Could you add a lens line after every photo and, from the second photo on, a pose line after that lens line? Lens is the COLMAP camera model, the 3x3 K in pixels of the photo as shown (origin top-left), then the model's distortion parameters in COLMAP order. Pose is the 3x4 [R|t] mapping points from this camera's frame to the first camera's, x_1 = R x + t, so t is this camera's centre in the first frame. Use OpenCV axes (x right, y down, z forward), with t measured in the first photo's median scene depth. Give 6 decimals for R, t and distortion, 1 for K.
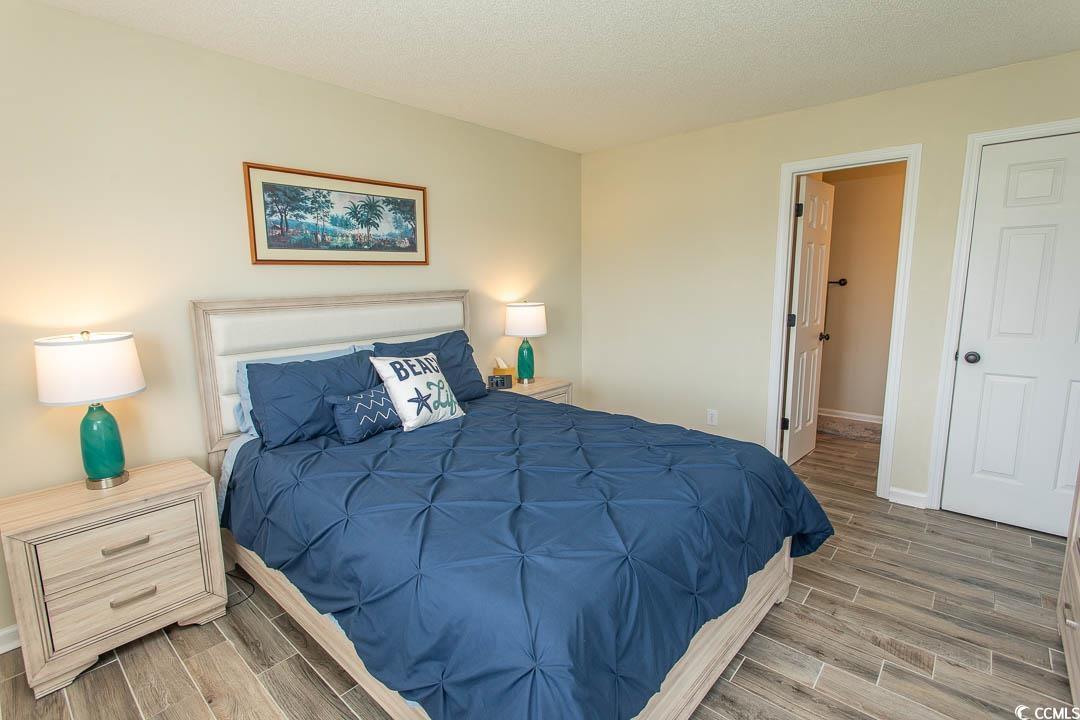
lens RADIAL K [[510.8, 0, 540.0], [0, 510.8, 360.0], [0, 0, 1]] dist [0.004177, 0.000288]
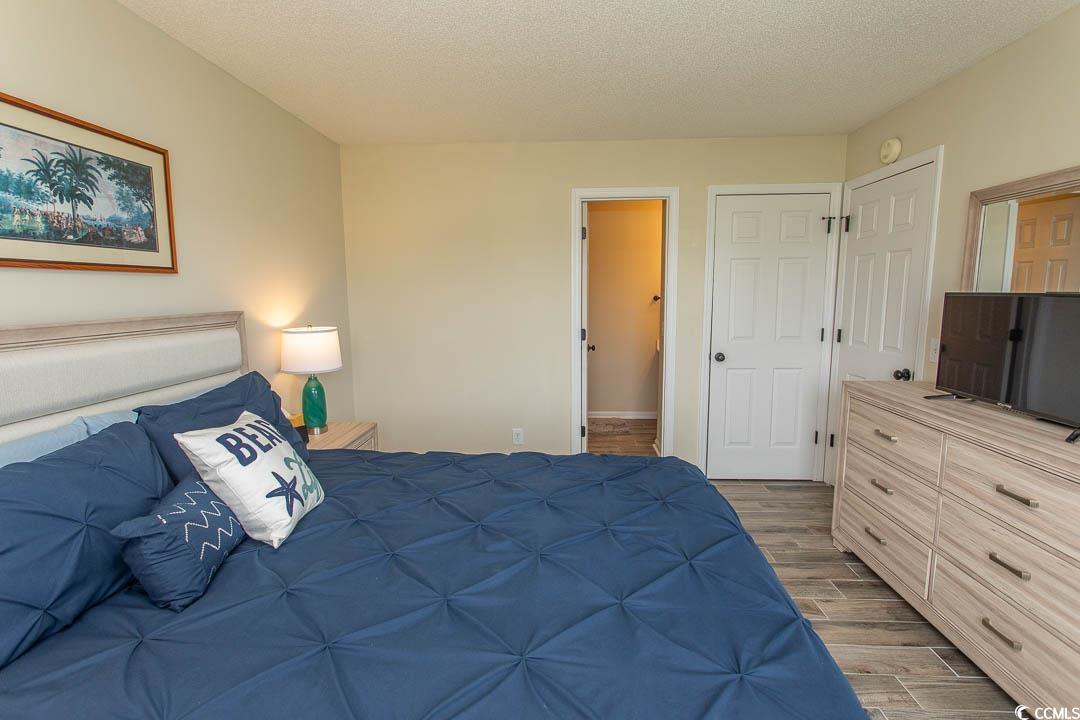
lens RADIAL K [[510.8, 0, 540.0], [0, 510.8, 360.0], [0, 0, 1]] dist [0.004177, 0.000288]
pose [[0.781255, -0.075549, 0.619624, -0.299068], [0.097374, 0.995247, -0.001427, -0.038581], [-0.616571, 0.061450, 0.784898, 0.259750]]
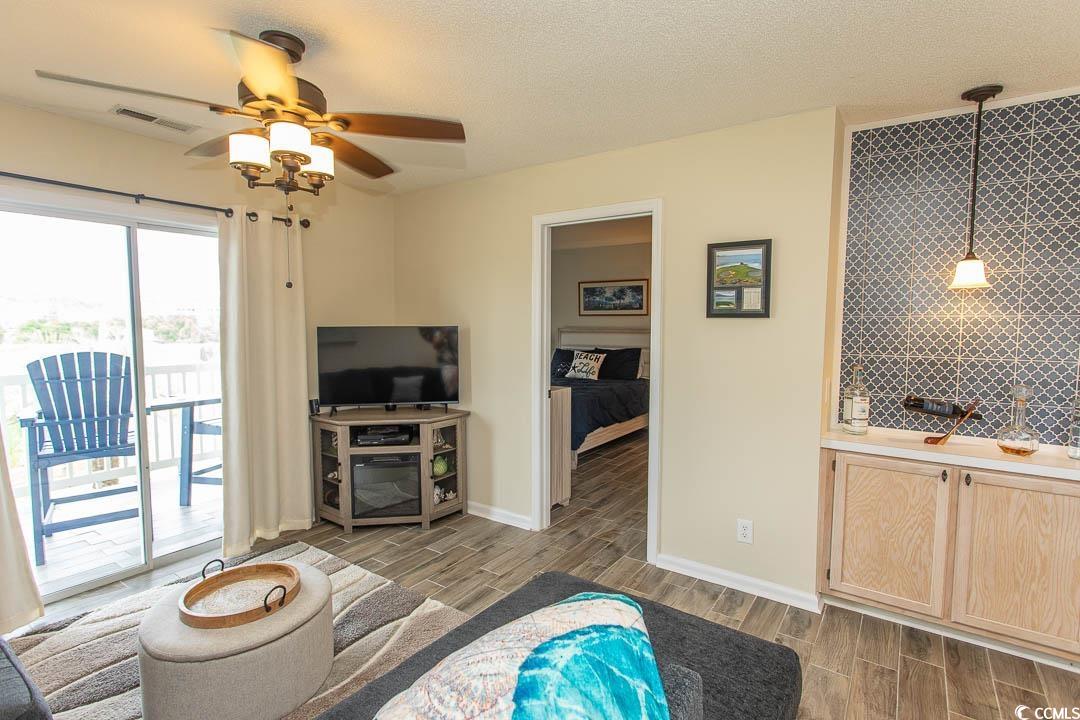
lens RADIAL K [[510.8, 0, 540.0], [0, 510.8, 360.0], [0, 0, 1]] dist [0.004177, 0.000288]
pose [[0.121876, 0.089369, -0.988514, 1.938319], [-0.166984, 0.983589, 0.068336, -0.090058], [0.978398, 0.156738, 0.134799, 0.377429]]
